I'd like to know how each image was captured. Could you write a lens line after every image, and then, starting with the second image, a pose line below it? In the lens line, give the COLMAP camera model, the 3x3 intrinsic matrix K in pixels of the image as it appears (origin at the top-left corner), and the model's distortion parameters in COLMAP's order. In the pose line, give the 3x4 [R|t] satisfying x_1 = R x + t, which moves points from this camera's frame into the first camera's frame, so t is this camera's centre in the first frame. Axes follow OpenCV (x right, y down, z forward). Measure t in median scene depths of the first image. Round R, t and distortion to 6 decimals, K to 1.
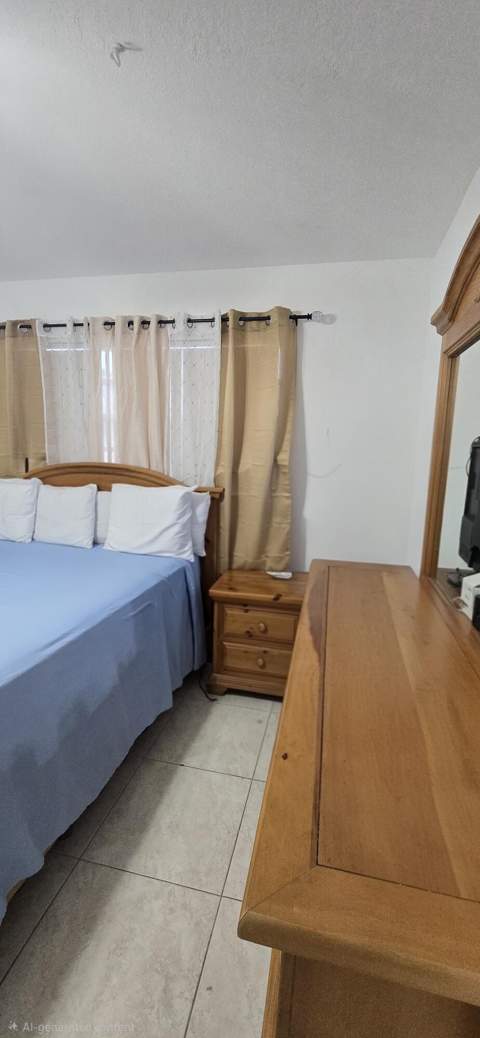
lens RADIAL K [[426.0, 0, 240.0], [0, 426.0, 519.0], [0, 0, 1]] dist [-0.000350, 0.000417]
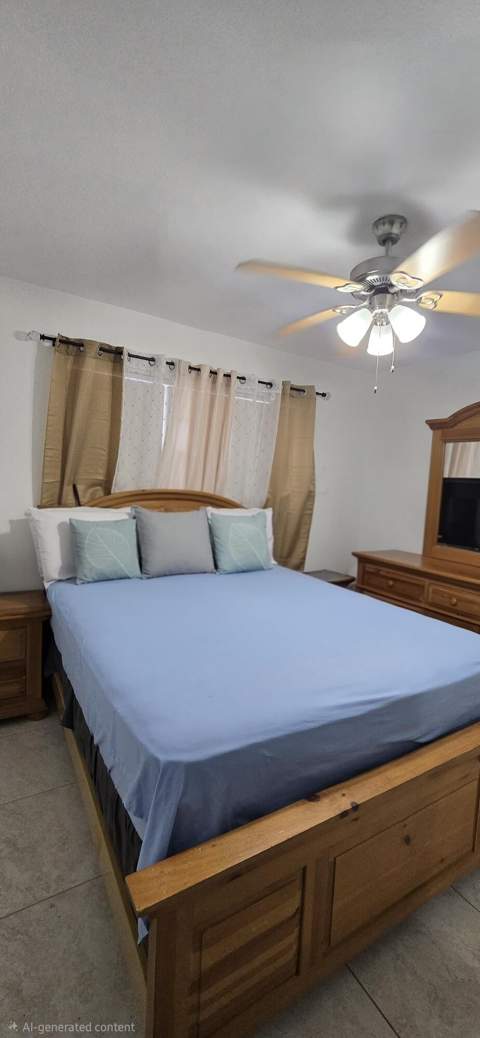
lens RADIAL K [[426.0, 0, 240.0], [0, 426.0, 519.0], [0, 0, 1]] dist [-0.000350, 0.000417]
pose [[0.726232, -0.046514, 0.685874, -0.979368], [0.086751, 0.995933, -0.024314, -0.017604], [-0.681954, 0.077158, 0.727314, 0.112341]]
